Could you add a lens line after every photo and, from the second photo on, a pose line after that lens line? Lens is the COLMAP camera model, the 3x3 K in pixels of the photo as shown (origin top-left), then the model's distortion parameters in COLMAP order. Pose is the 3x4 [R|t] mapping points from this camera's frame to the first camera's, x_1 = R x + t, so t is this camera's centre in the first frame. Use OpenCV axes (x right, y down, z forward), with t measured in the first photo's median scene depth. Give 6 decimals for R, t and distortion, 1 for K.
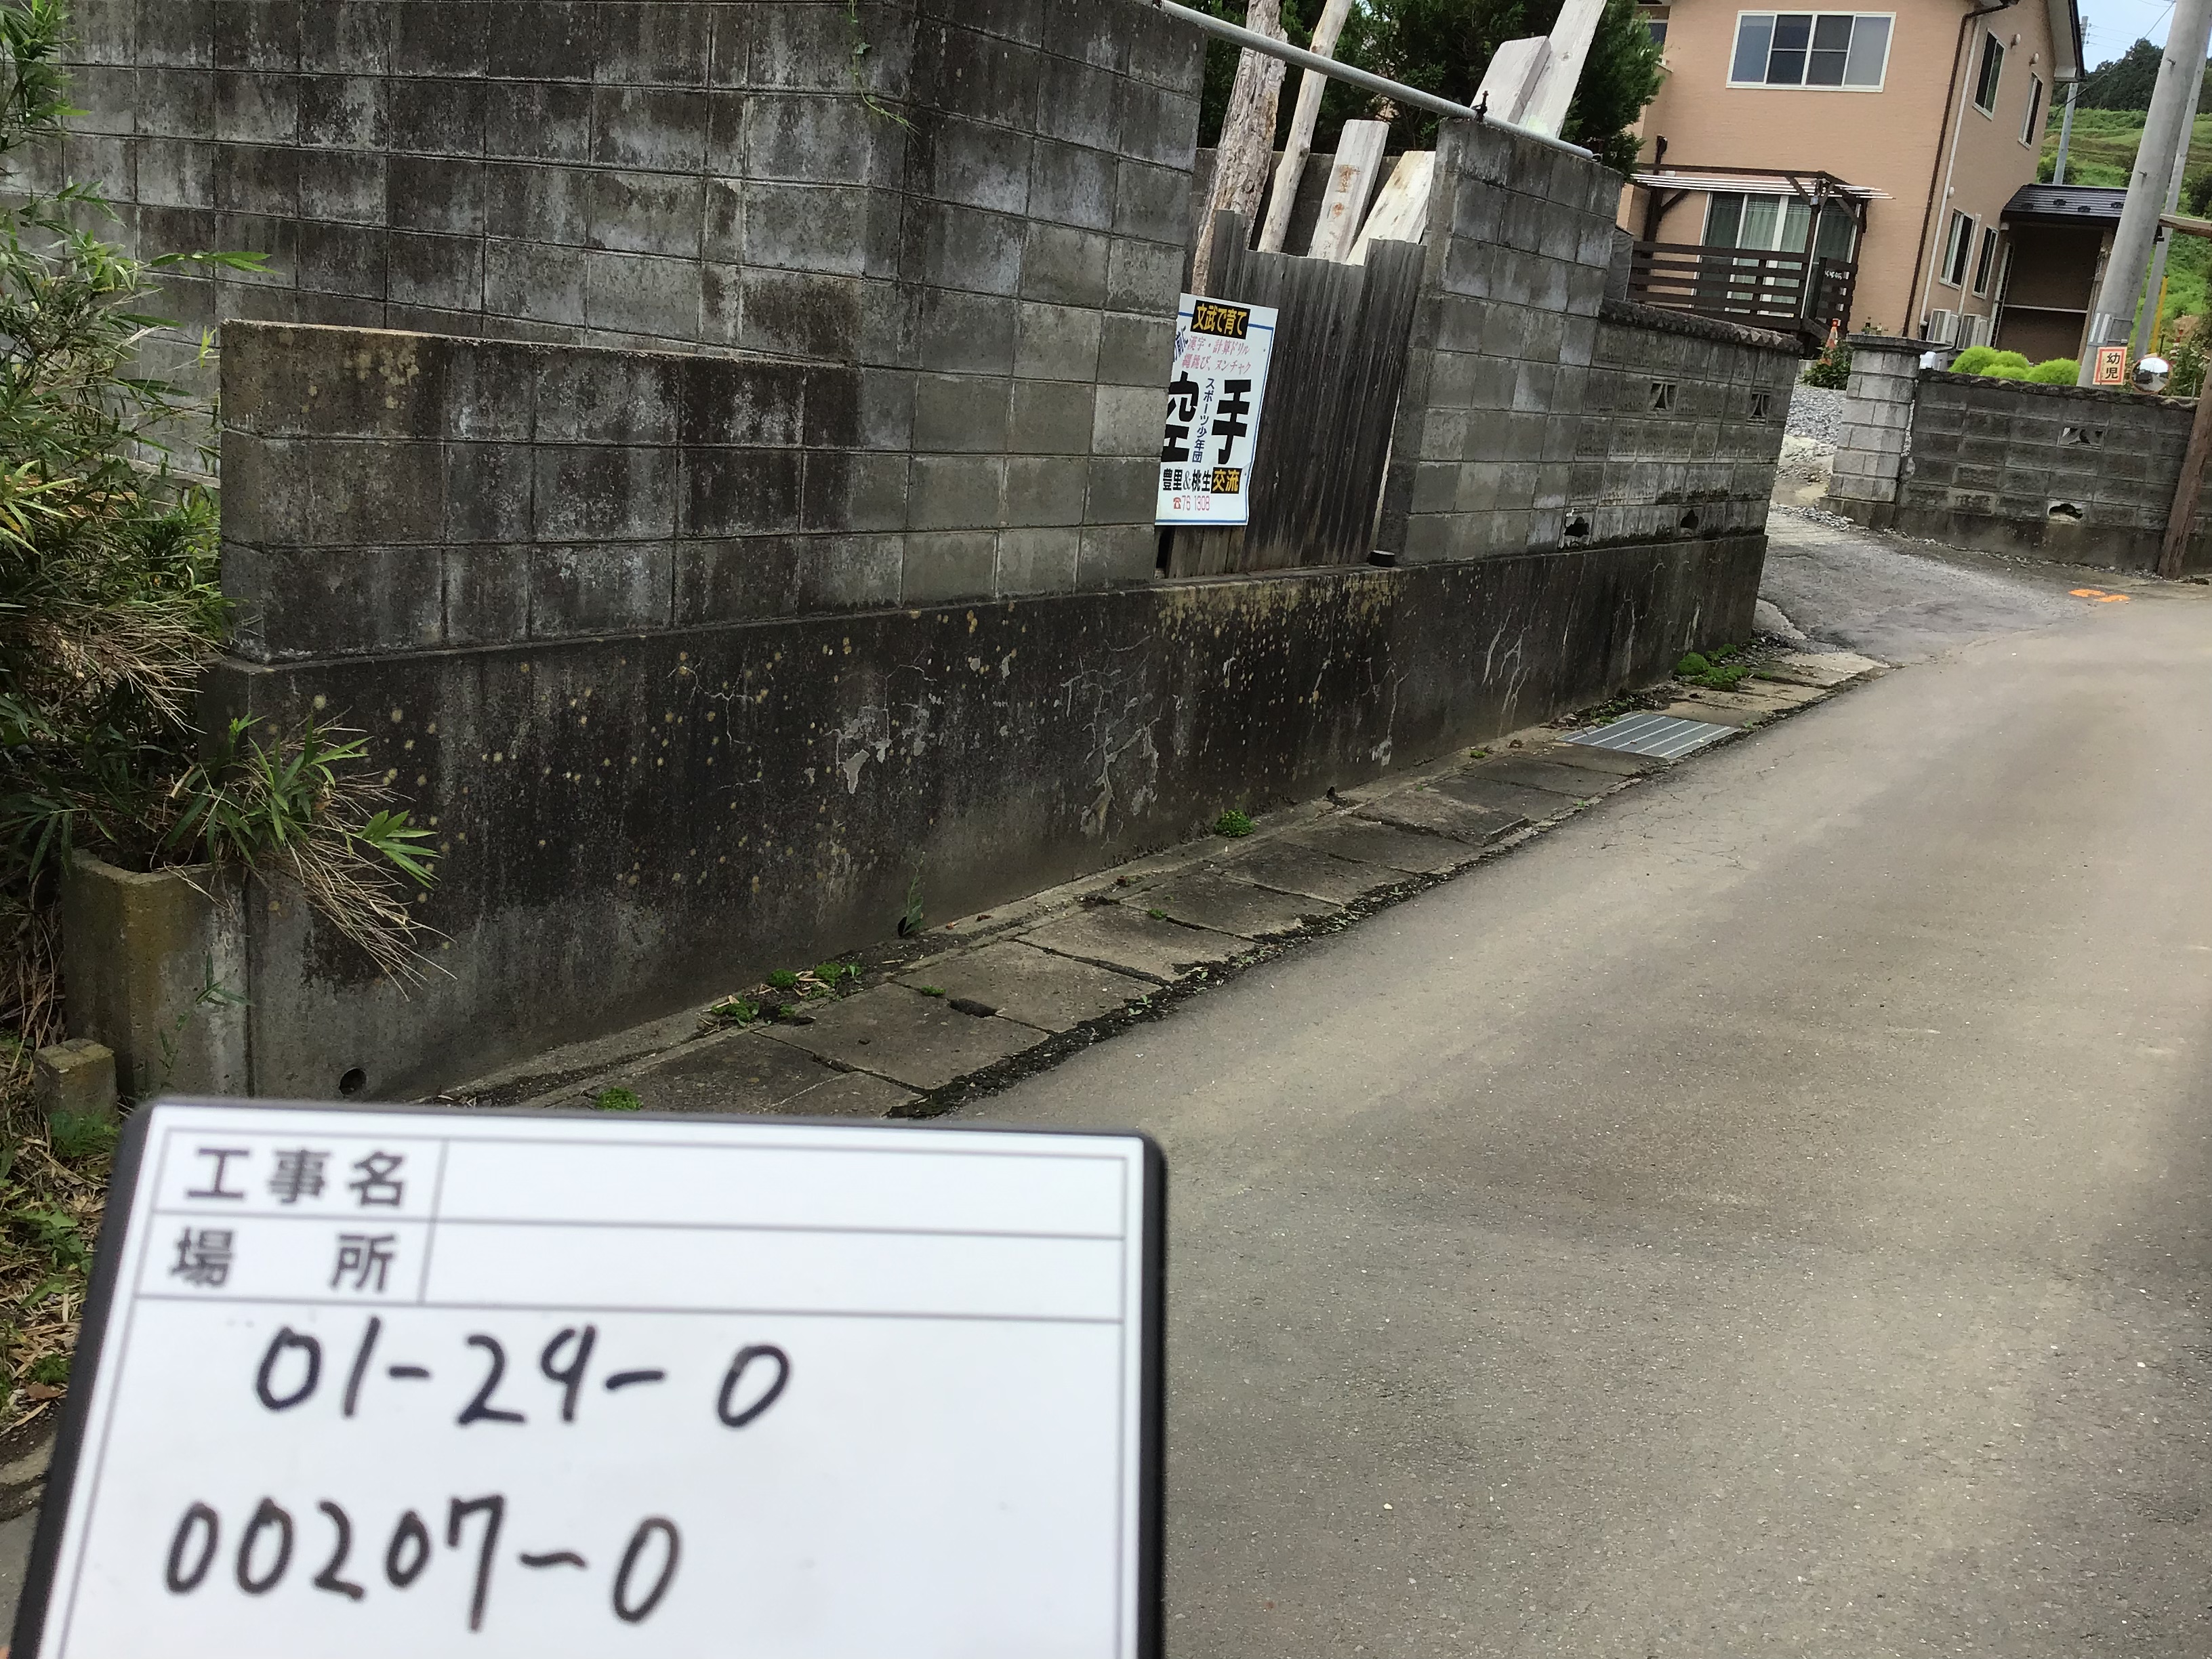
lens RADIAL K [[1991.5, 0, 1106.0], [0, 1991.5, 829.5], [0, 0, 1]] dist [0.107328, -0.243568]
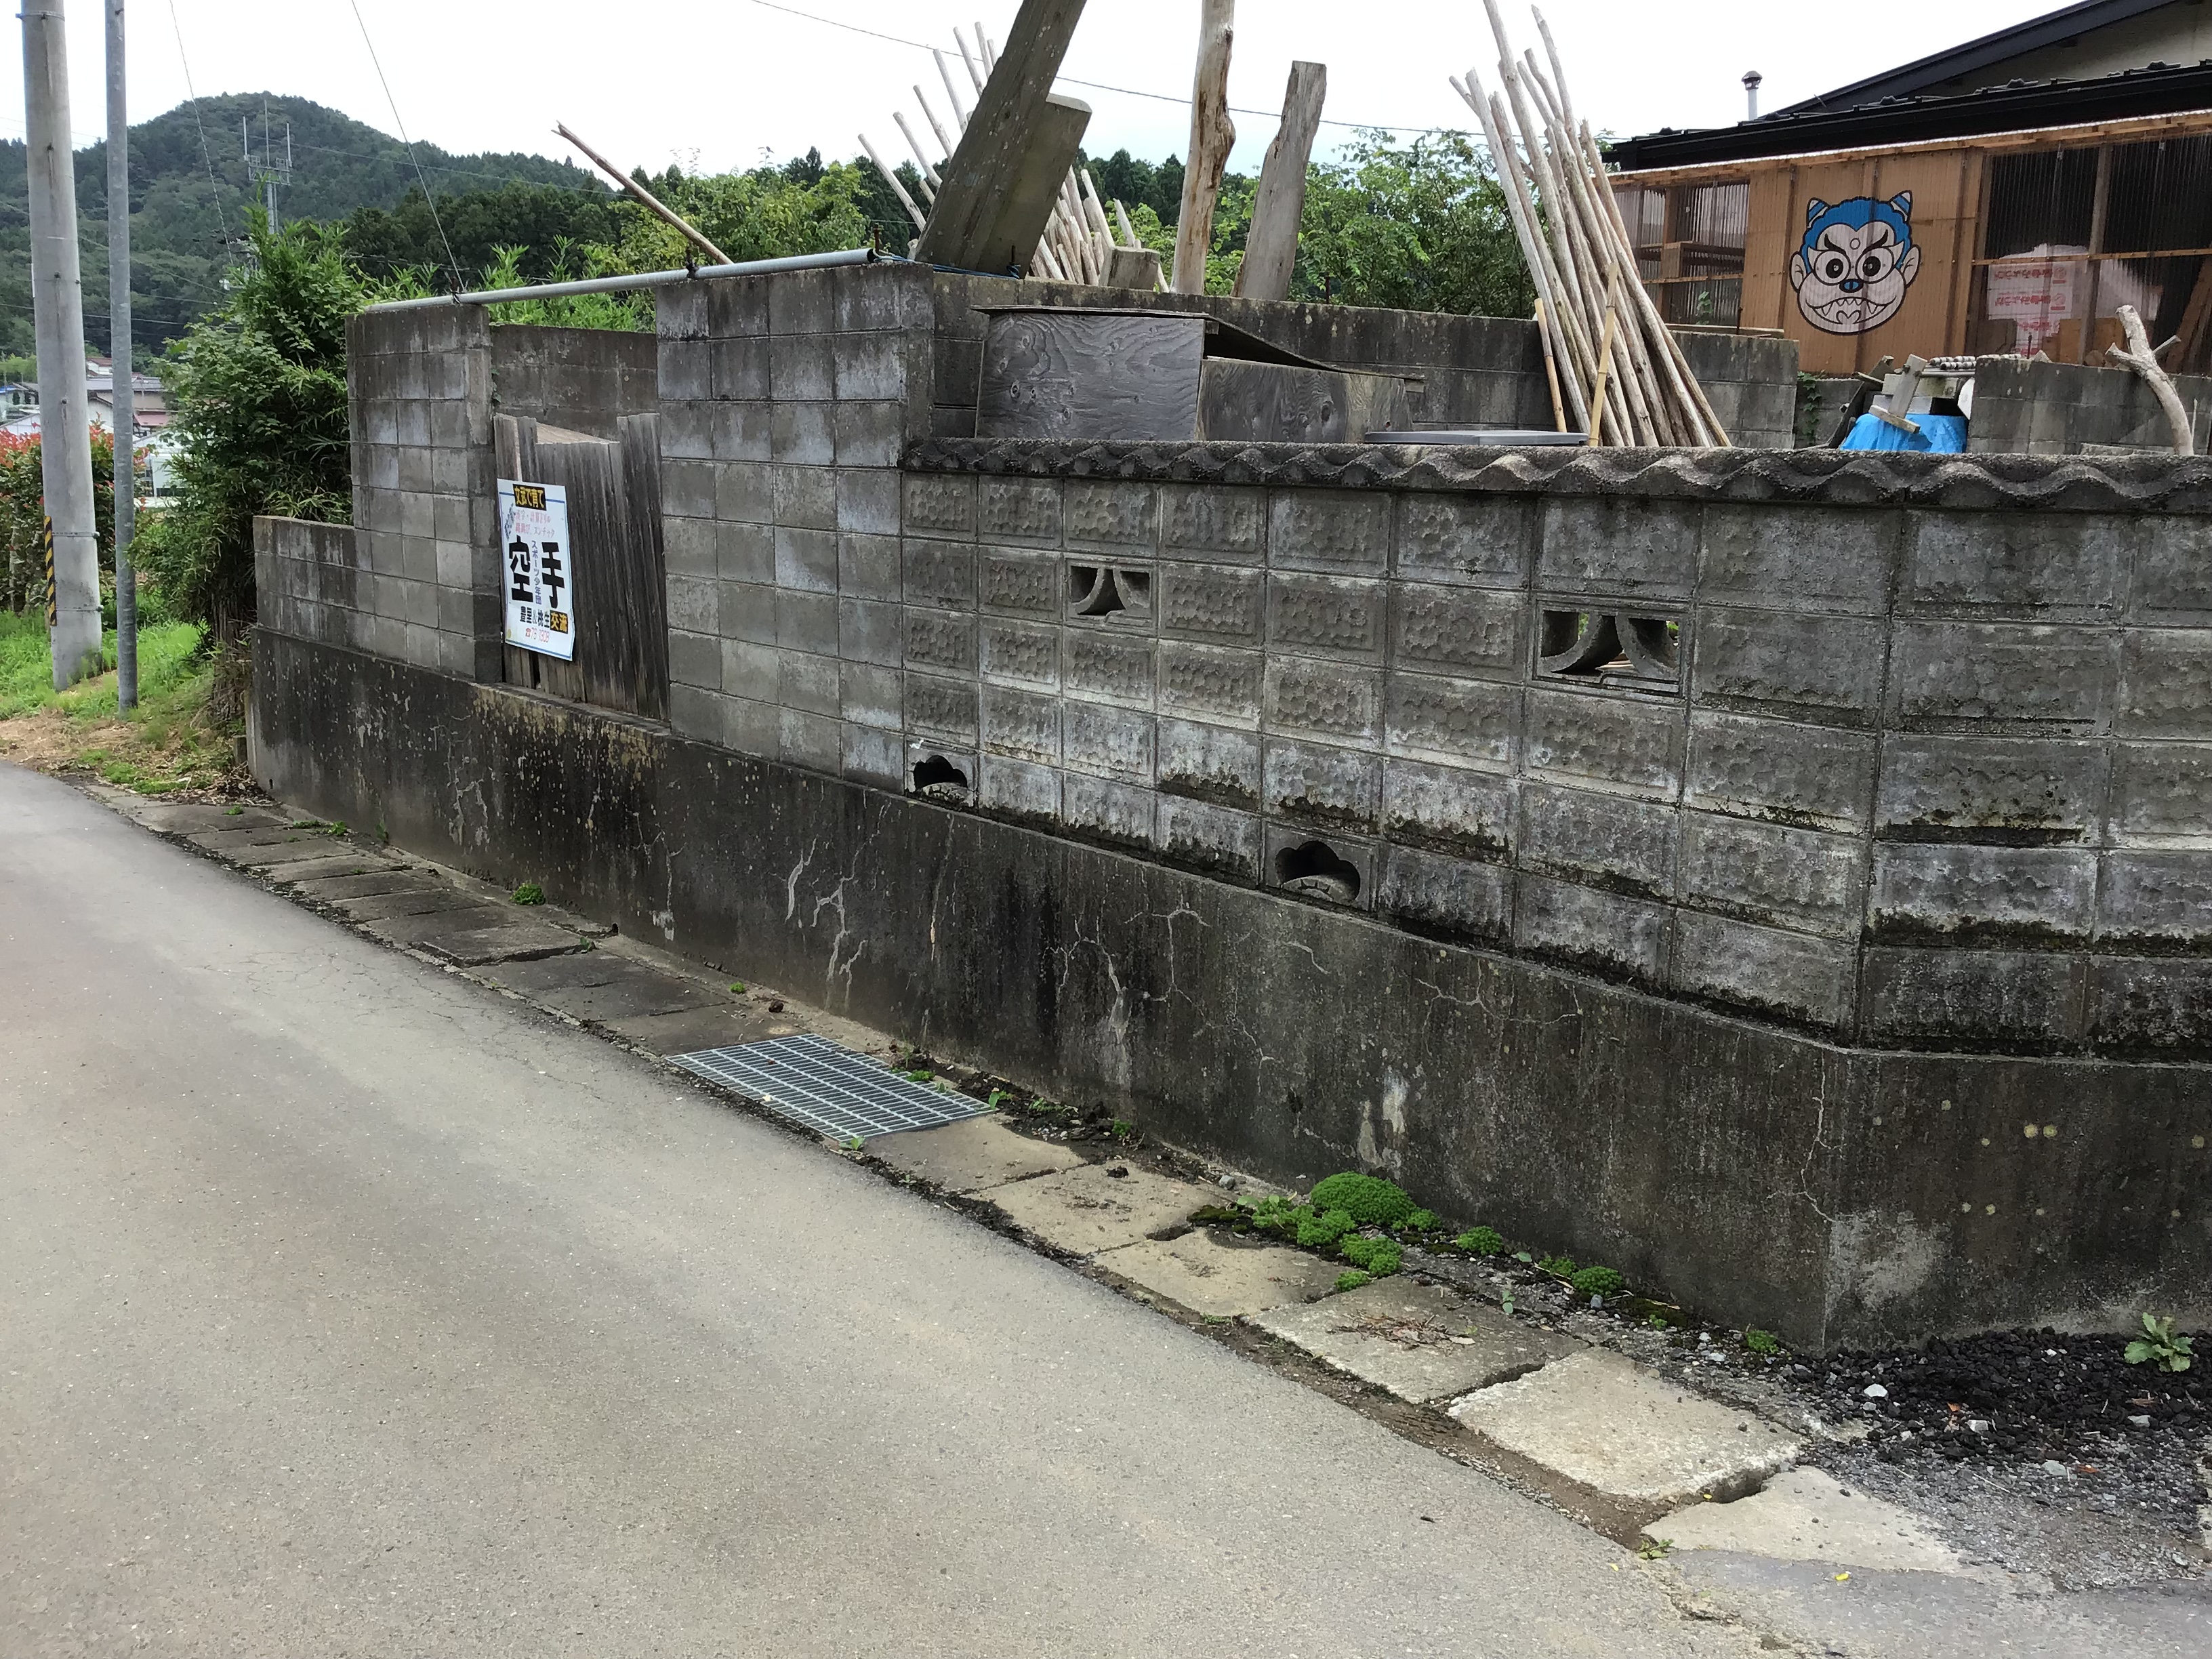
lens RADIAL K [[1991.5, 0, 1106.0], [0, 1991.5, 829.5], [0, 0, 1]] dist [0.107328, -0.243568]
pose [[-0.288466, 0.071293, -0.954832, 0.485331], [-0.281728, 0.946760, 0.155804, -0.142177], [0.915105, 0.313947, -0.253023, 0.691305]]
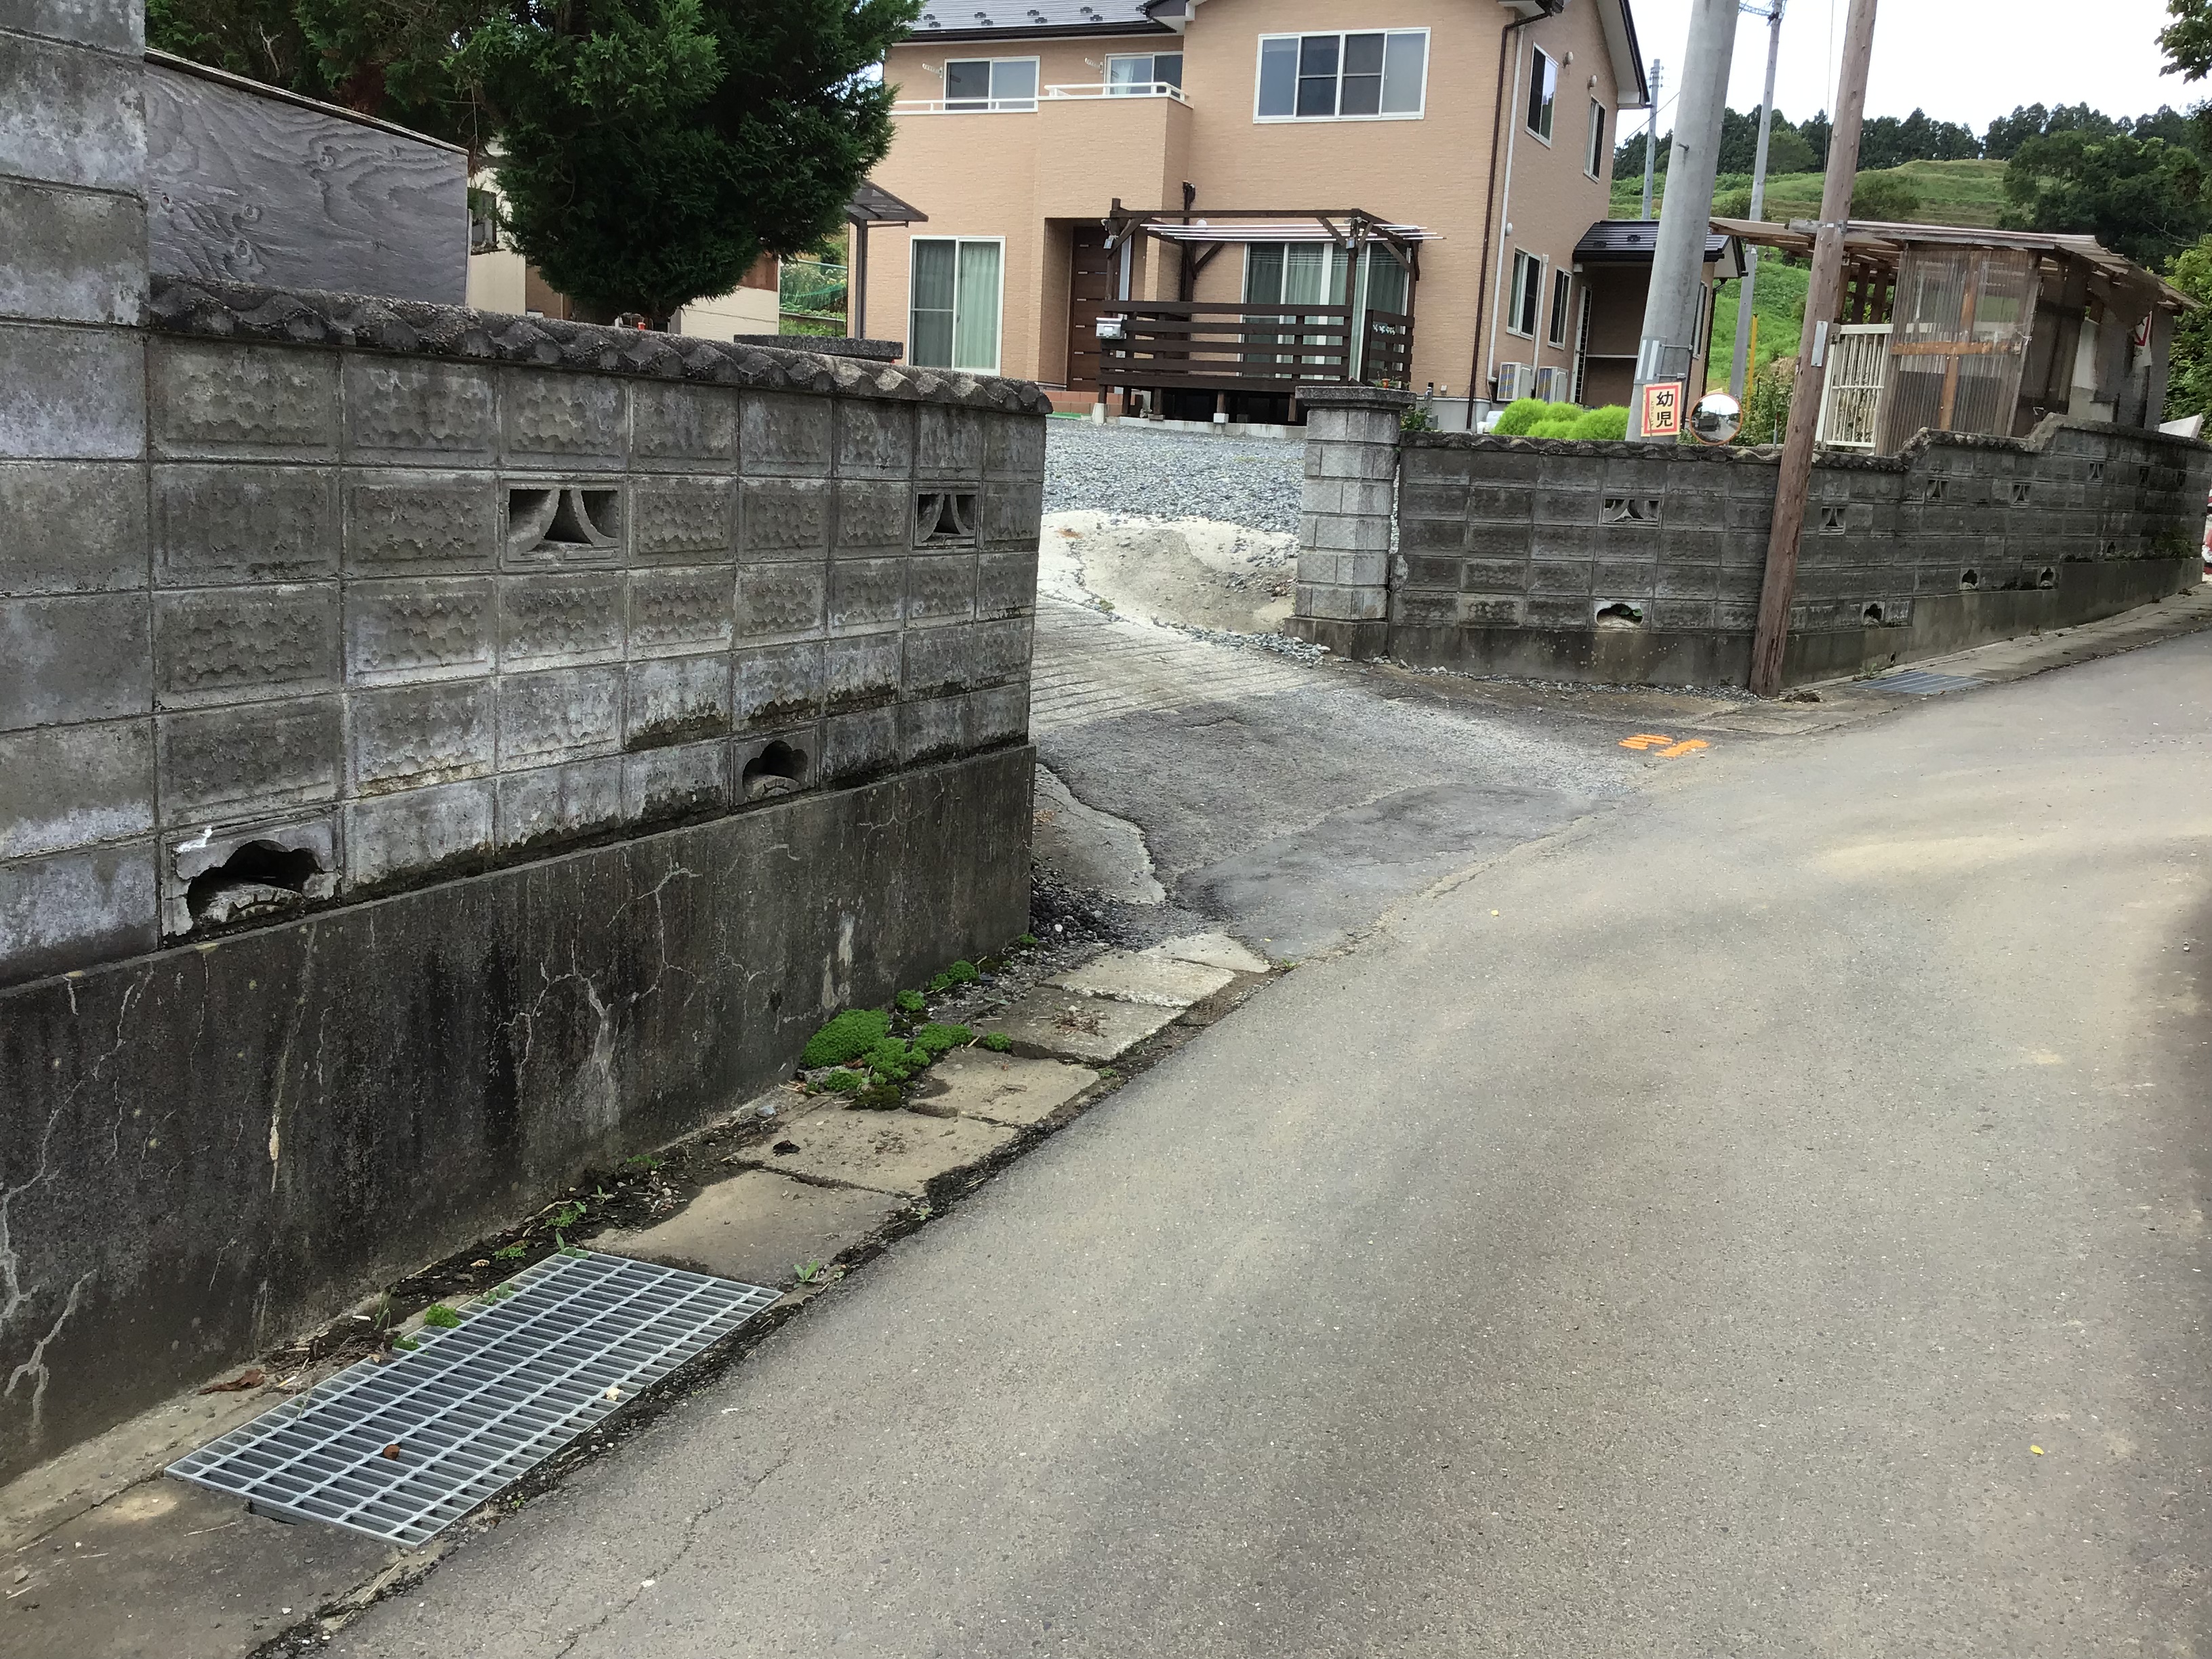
lens RADIAL K [[1975.4, 0, 1092.6], [0, 1975.4, 841.2], [0, 0, 1]] dist [0.134100, -0.275181]
pose [[0.987155, -0.081193, 0.137597, 0.192786], [0.086463, 0.995717, -0.032753, -0.072706], [-0.134348, 0.044229, 0.989947, 0.334508]]
